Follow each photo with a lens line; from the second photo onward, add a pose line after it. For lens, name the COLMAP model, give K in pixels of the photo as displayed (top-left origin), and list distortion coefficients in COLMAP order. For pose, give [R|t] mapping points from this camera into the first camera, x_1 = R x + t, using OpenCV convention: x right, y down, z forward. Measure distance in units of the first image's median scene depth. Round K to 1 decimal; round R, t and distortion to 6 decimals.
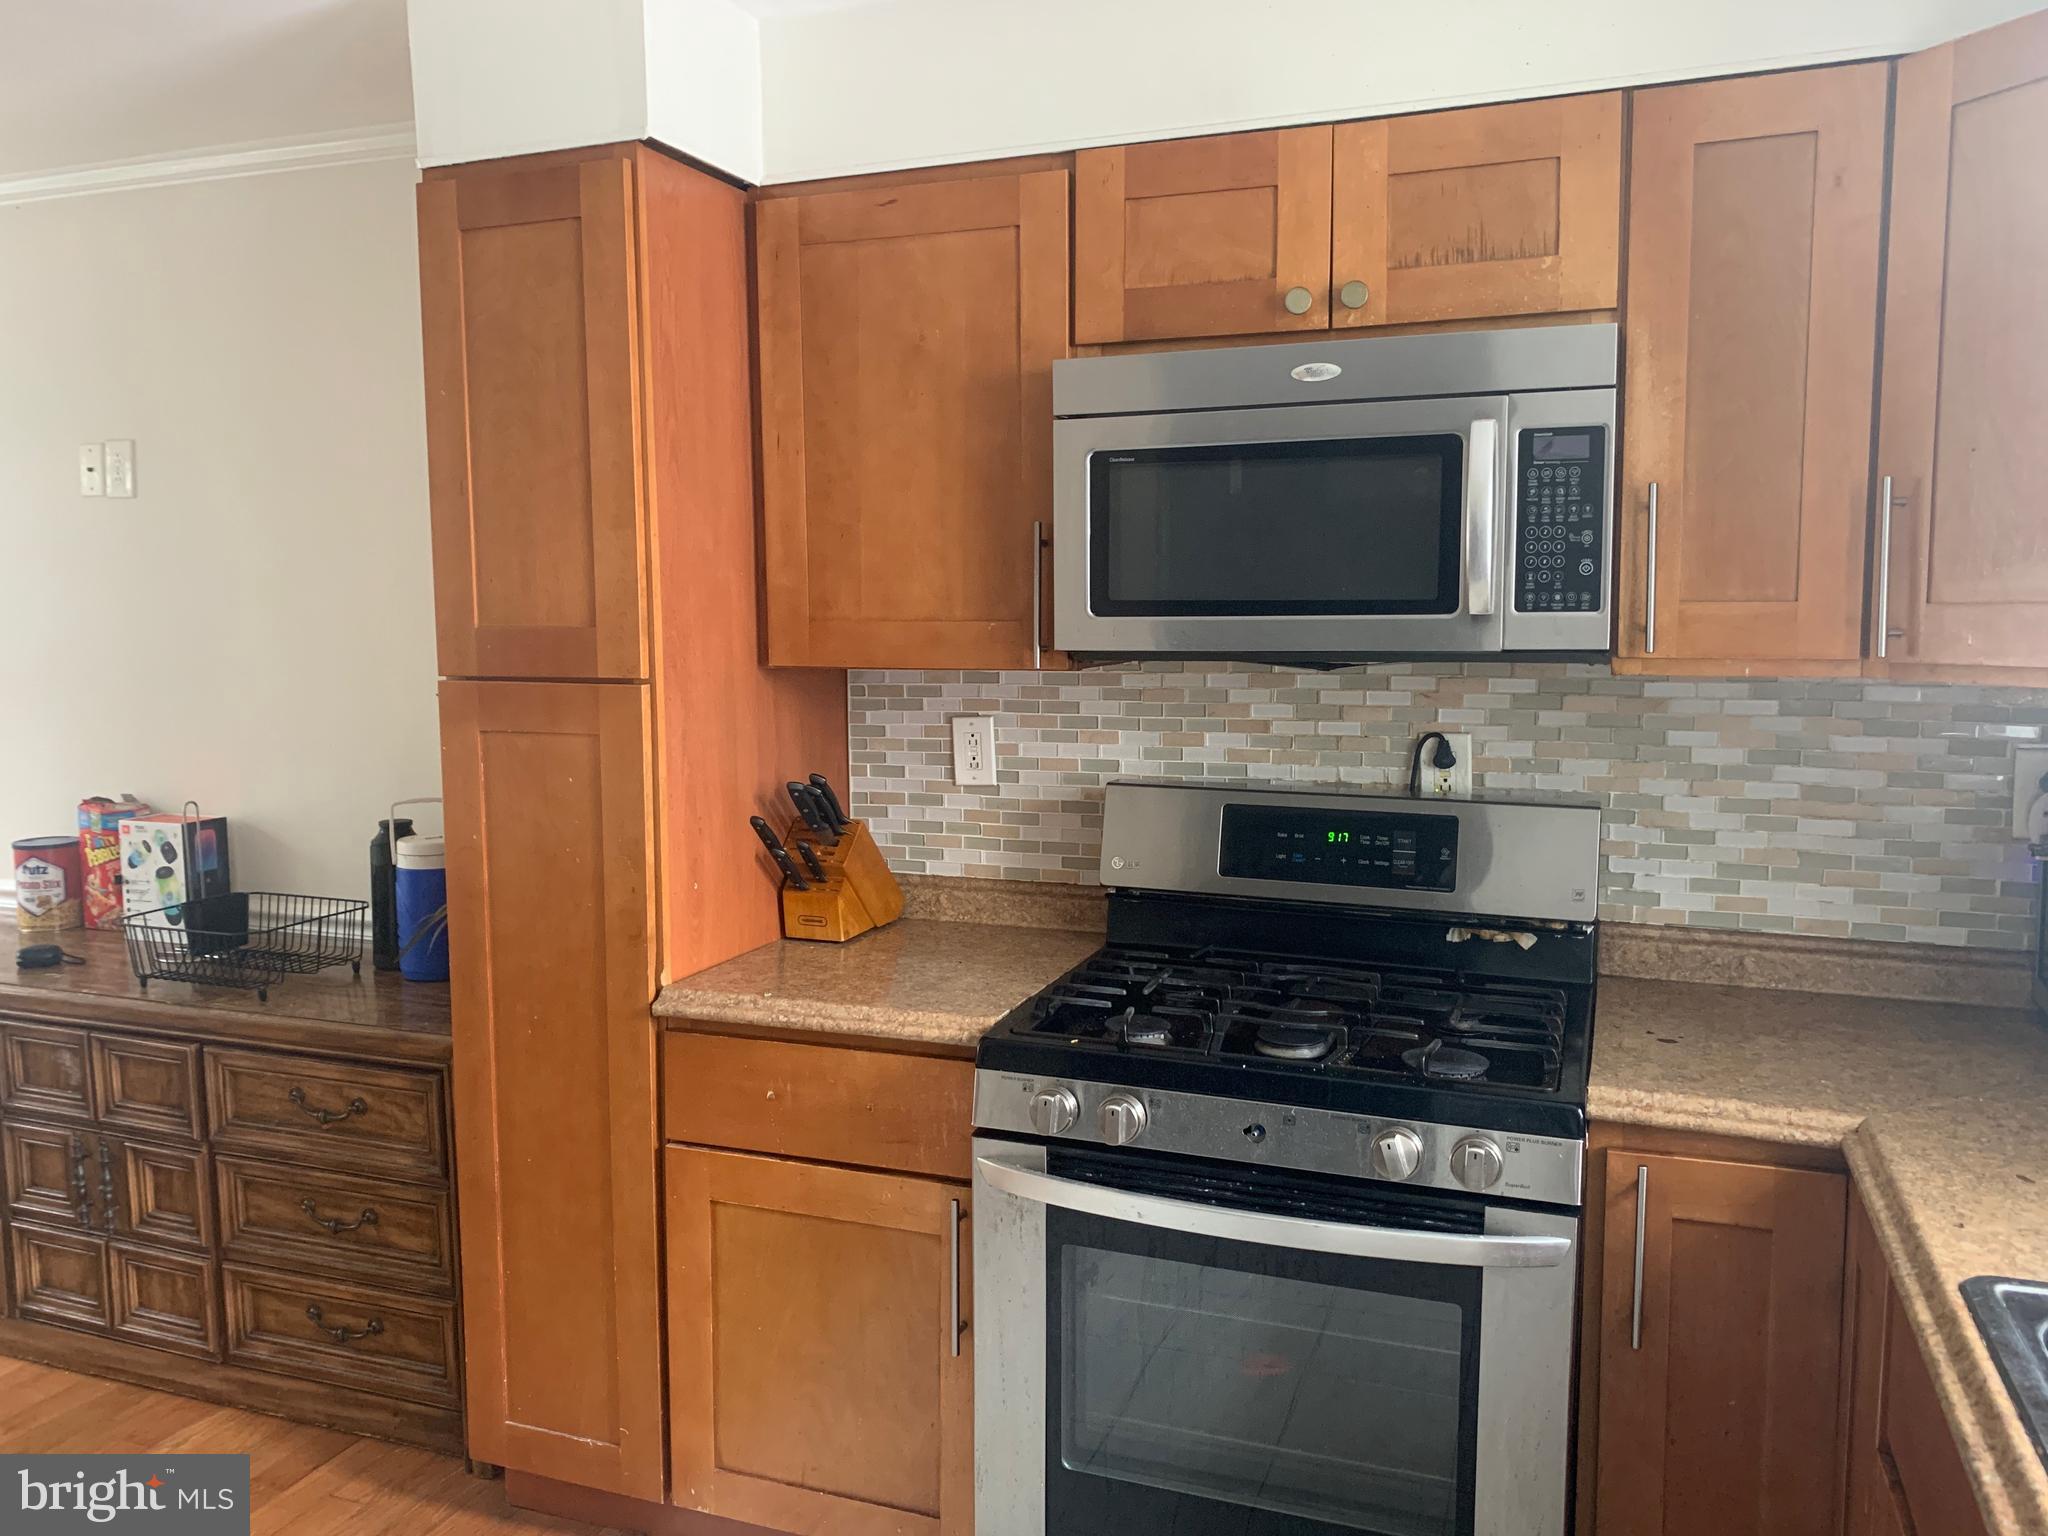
lens RADIAL K [[1555.0, 0, 1024.0], [0, 1555.0, 768.0], [0, 0, 1]] dist [0.068628, -0.065831]
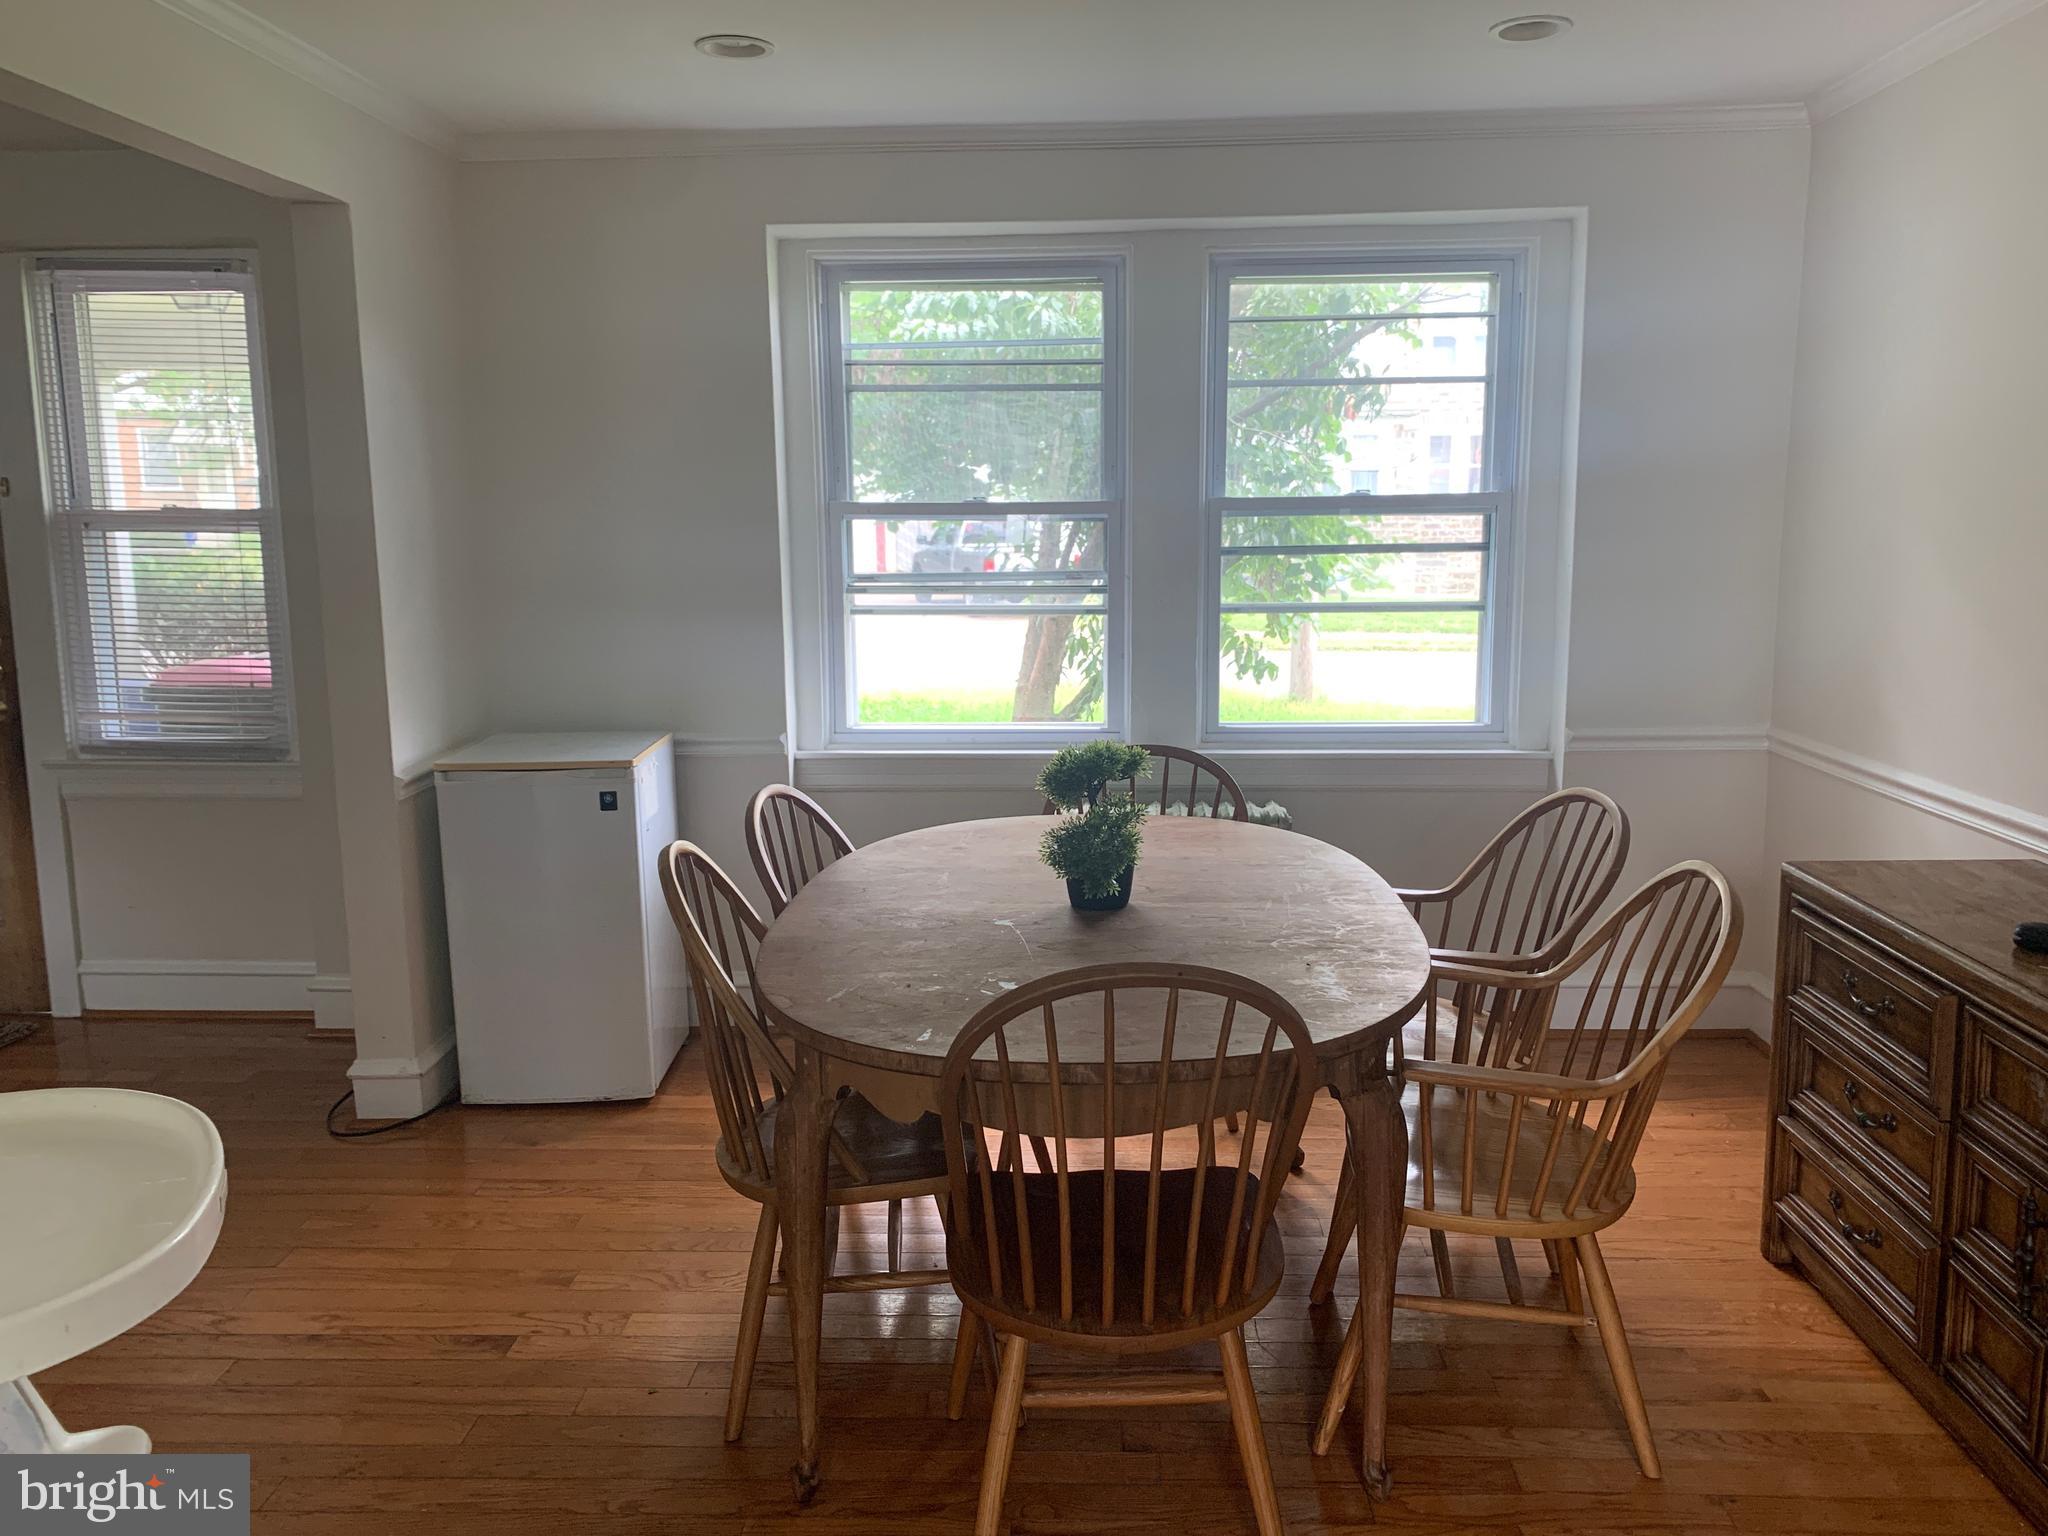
lens RADIAL K [[1594.6, 0, 1024.0], [0, 1594.6, 768.0], [0, 0, 1]] dist [0.016909, -0.007570]
pose [[0.326802, 0.156923, -0.931974, -0.091227], [-0.094017, 0.986625, 0.133158, -0.019508], [0.940405, 0.044106, 0.337184, 0.312421]]
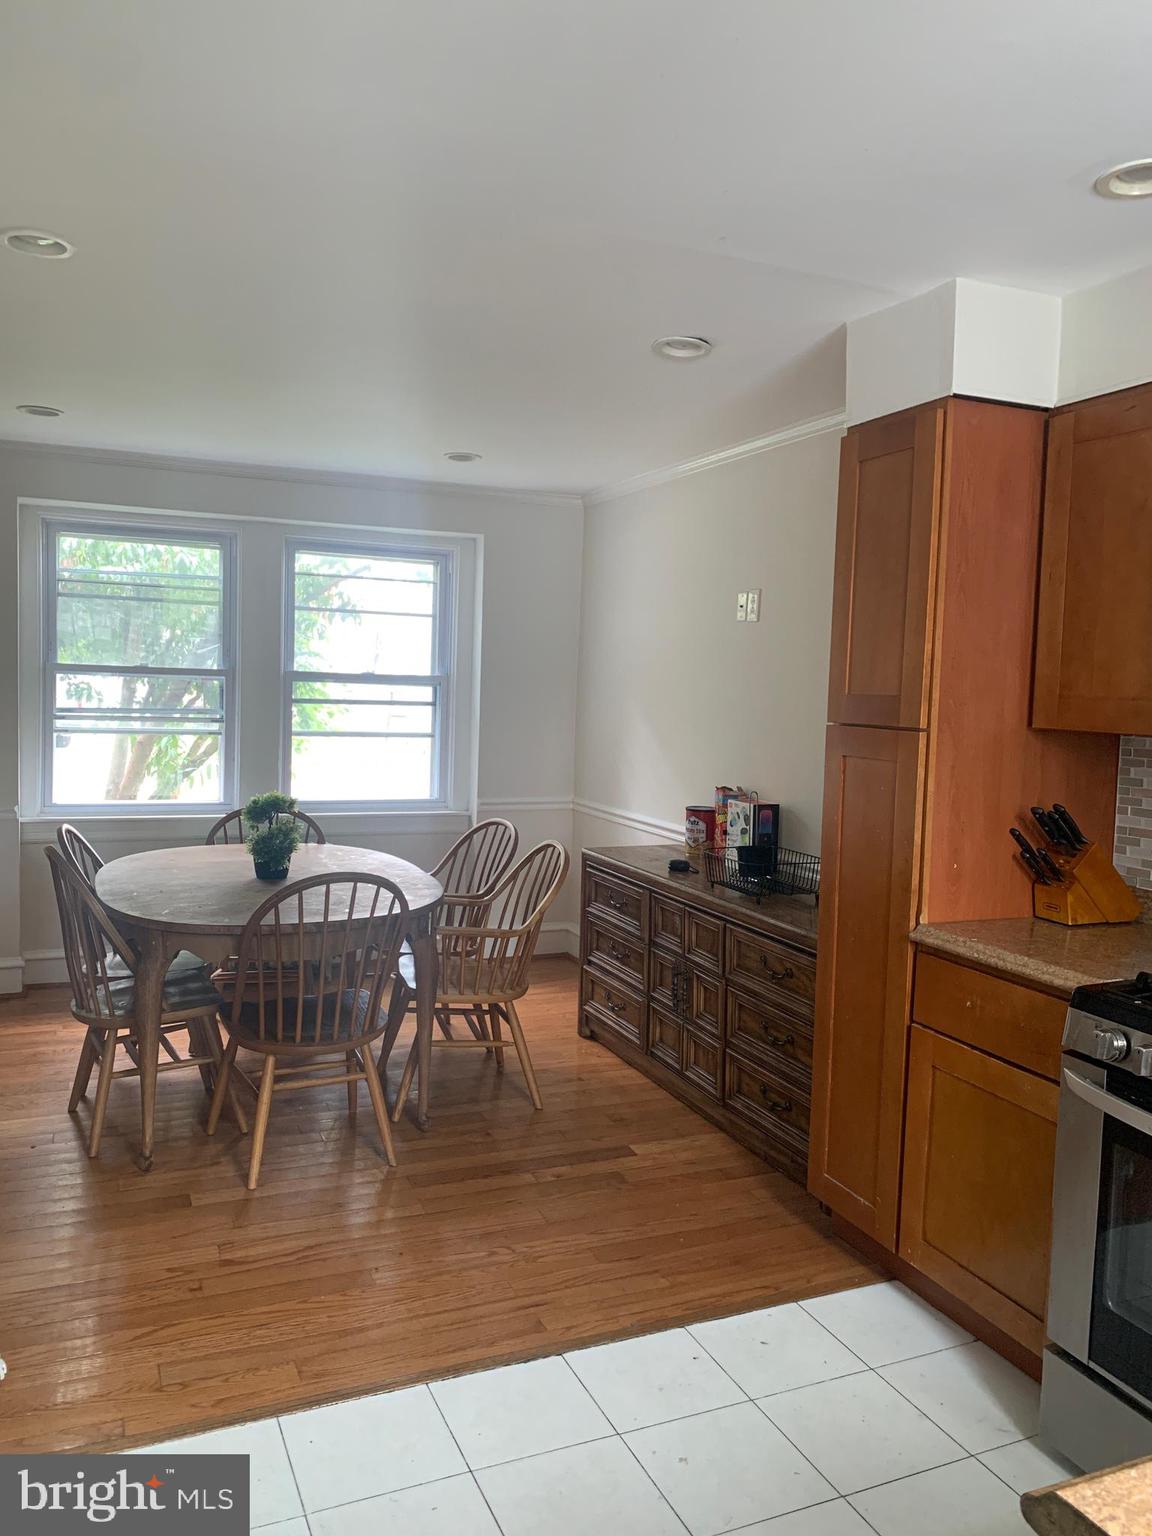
lens RADIAL K [[1166.2, 0, 576.0], [0, 1166.2, 768.0], [0, 0, 1]] dist [0.068628, -0.065831]
pose [[0.700466, 0.081386, -0.709030, 0.290447], [-0.112957, 0.993597, 0.002457, 0.016471], [0.704690, 0.078369, 0.705174, -0.075414]]
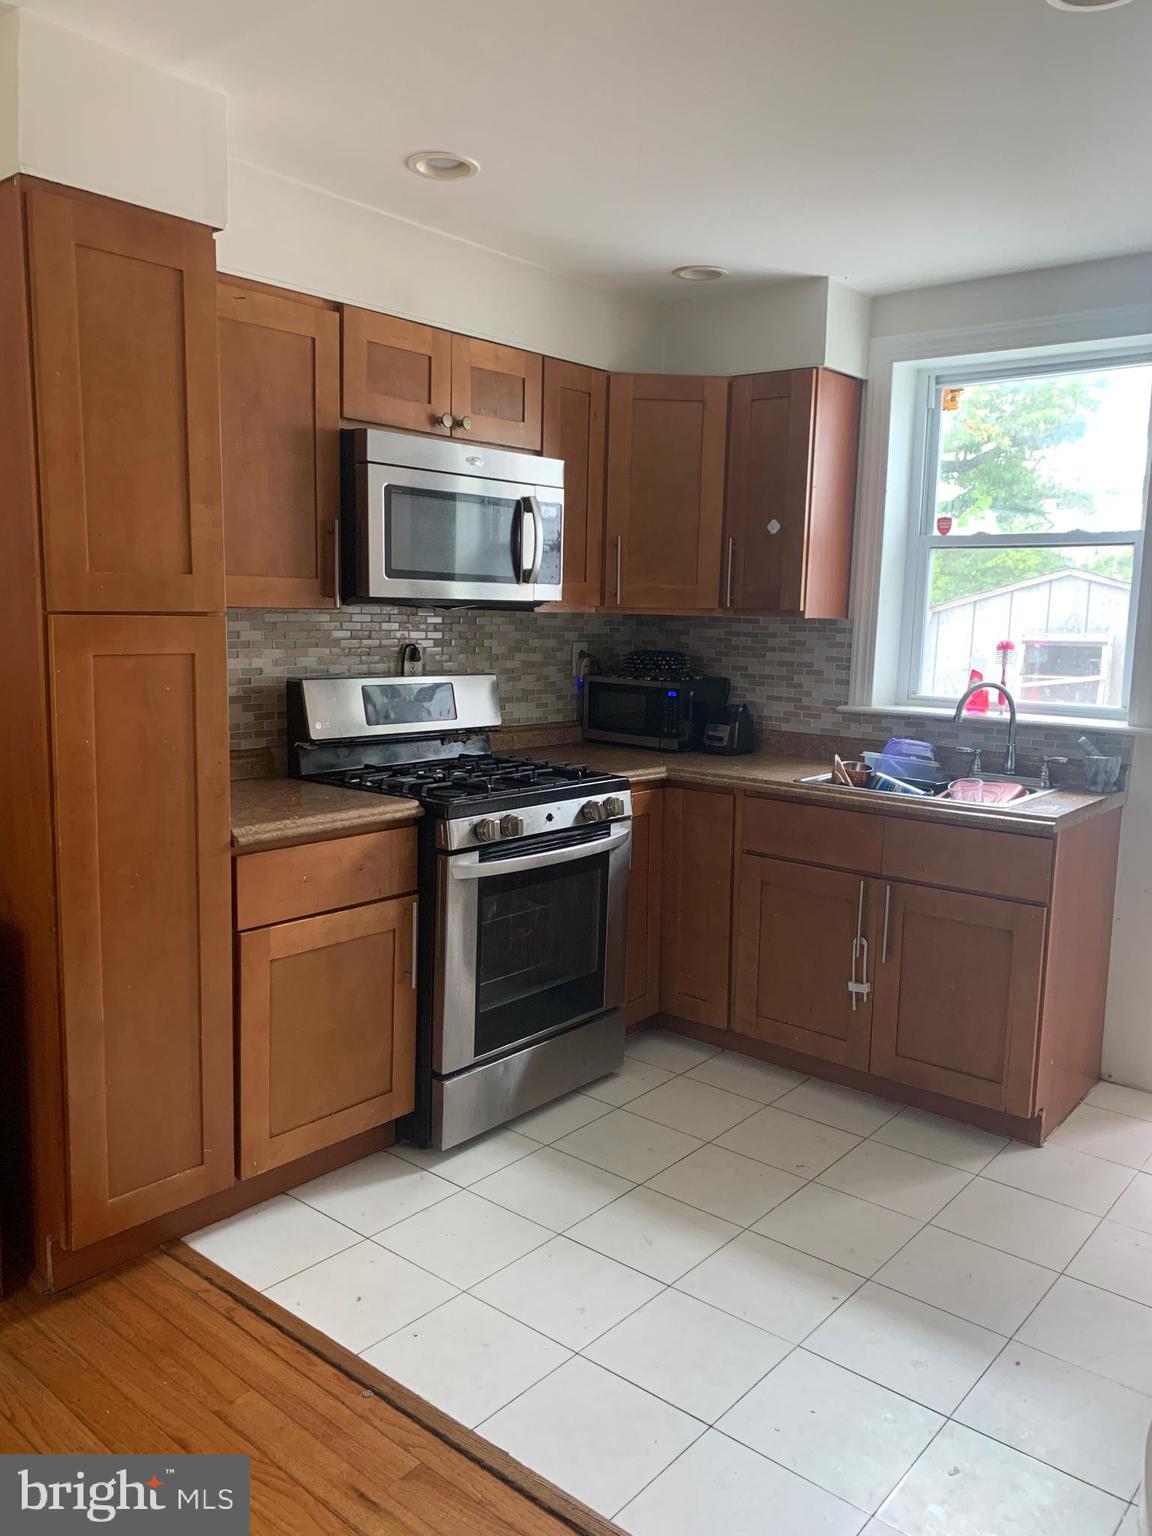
lens RADIAL K [[1188.6, 0, 576.0], [0, 1188.6, 768.0], [0, 0, 1]] dist [0.048699, -0.061958]
pose [[0.330558, -0.118302, 0.936342, -0.946626], [0.073937, 0.992310, 0.099271, -0.000598], [-0.940885, 0.036415, 0.336763, 0.271130]]
